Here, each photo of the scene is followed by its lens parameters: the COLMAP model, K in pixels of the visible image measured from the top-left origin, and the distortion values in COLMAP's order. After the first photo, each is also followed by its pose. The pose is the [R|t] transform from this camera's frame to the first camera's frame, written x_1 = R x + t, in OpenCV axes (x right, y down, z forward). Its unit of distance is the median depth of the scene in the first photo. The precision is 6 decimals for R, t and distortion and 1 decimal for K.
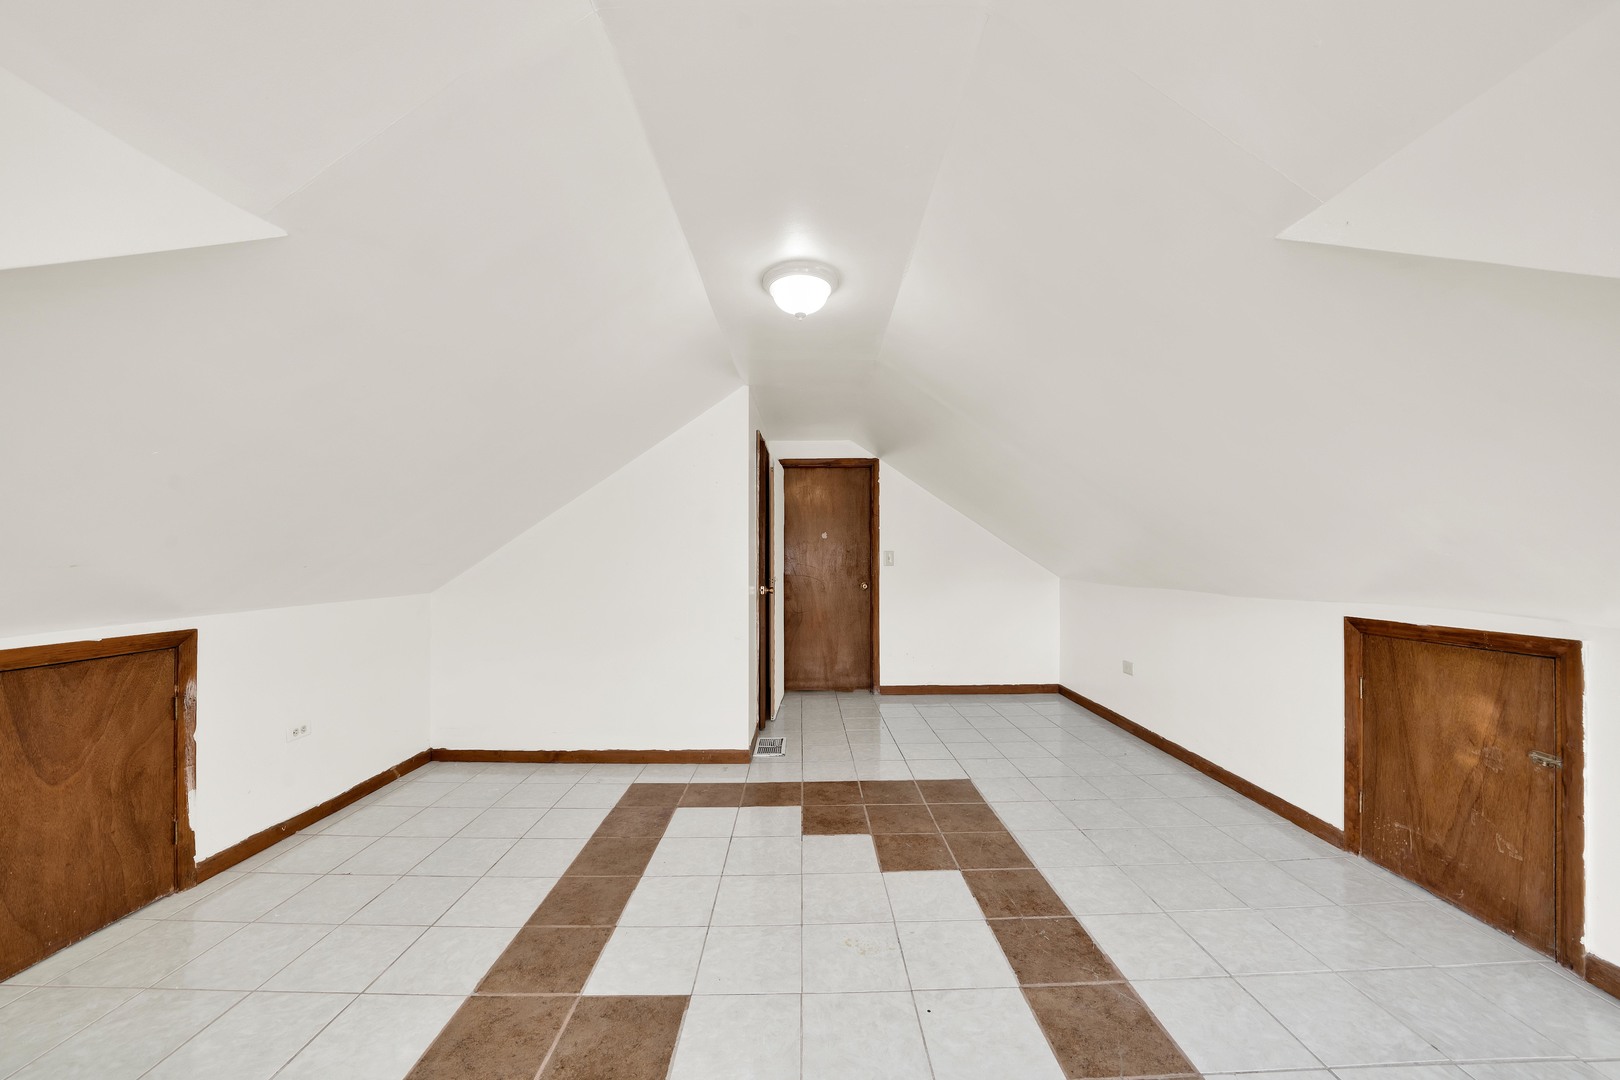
lens RADIAL K [[585.4, 0, 812.4], [0, 585.4, 550.2], [0, 0, 1]] dist [-0.012538, 0.000992]
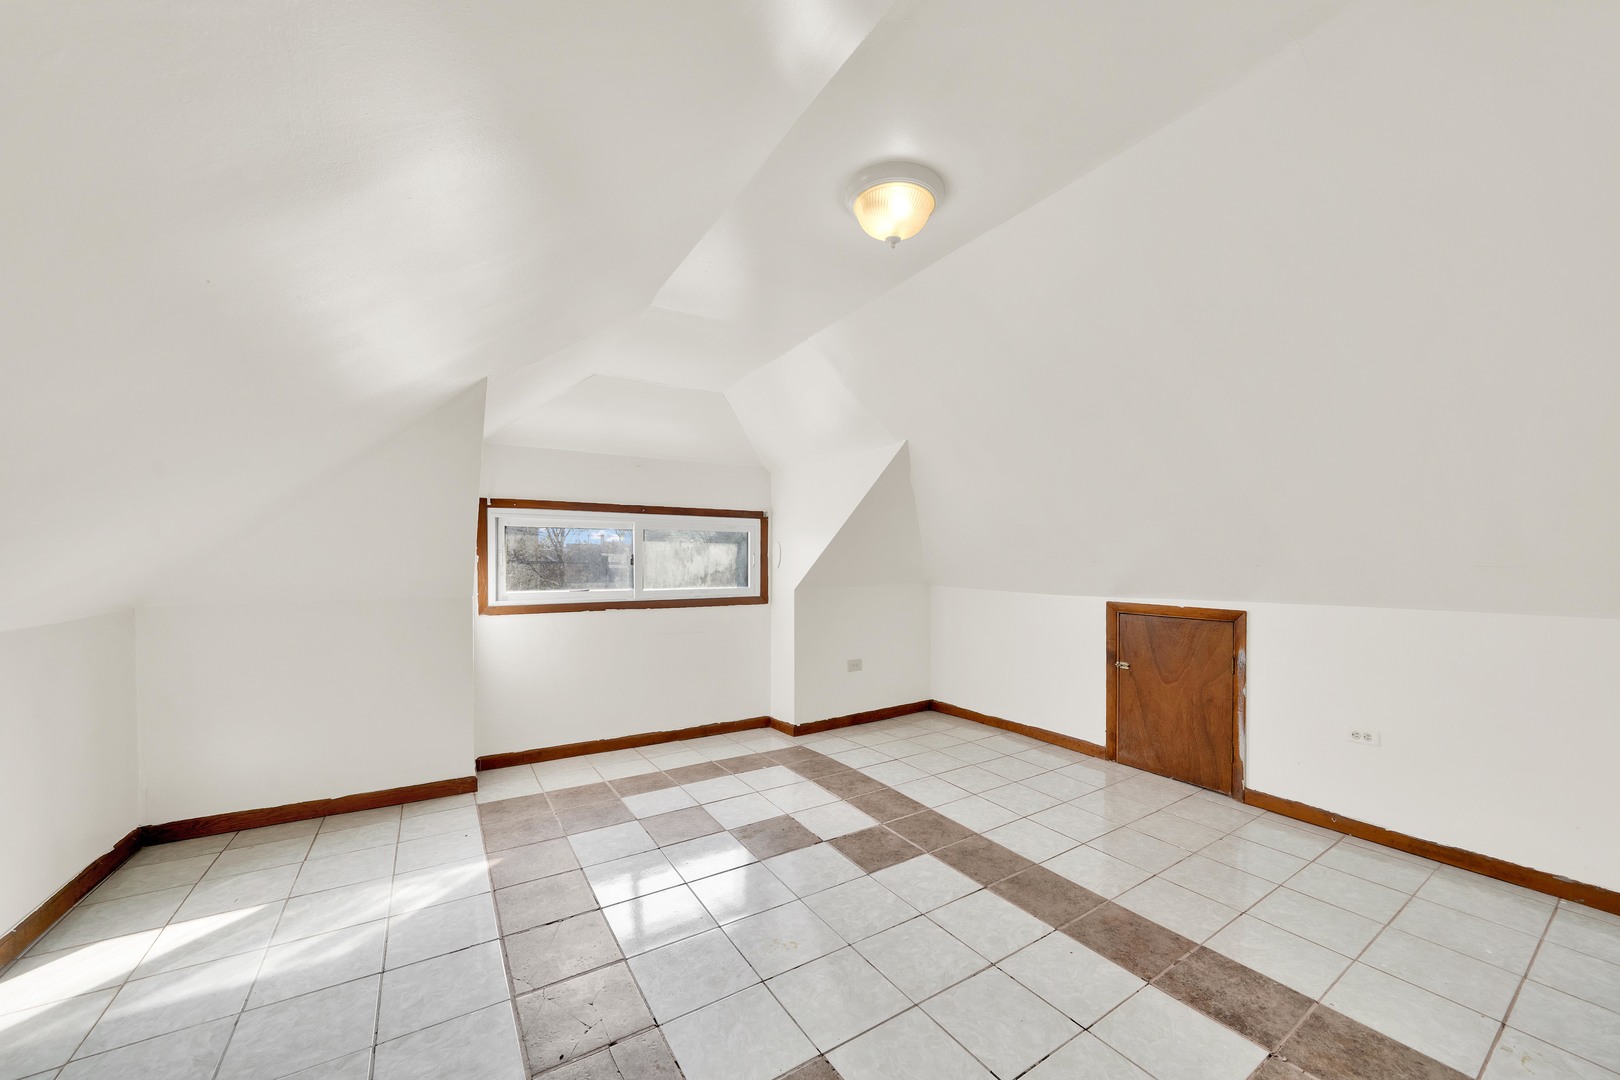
lens RADIAL K [[585.4, 0, 812.0], [0, 585.4, 553.6], [0, 0, 1]] dist [-0.012538, 0.000992]
pose [[-0.852094, -0.005084, -0.523364, 0.510571], [0.008518, 0.999686, -0.023578, 0.028907], [0.523320, -0.024548, -0.851783, 1.715392]]
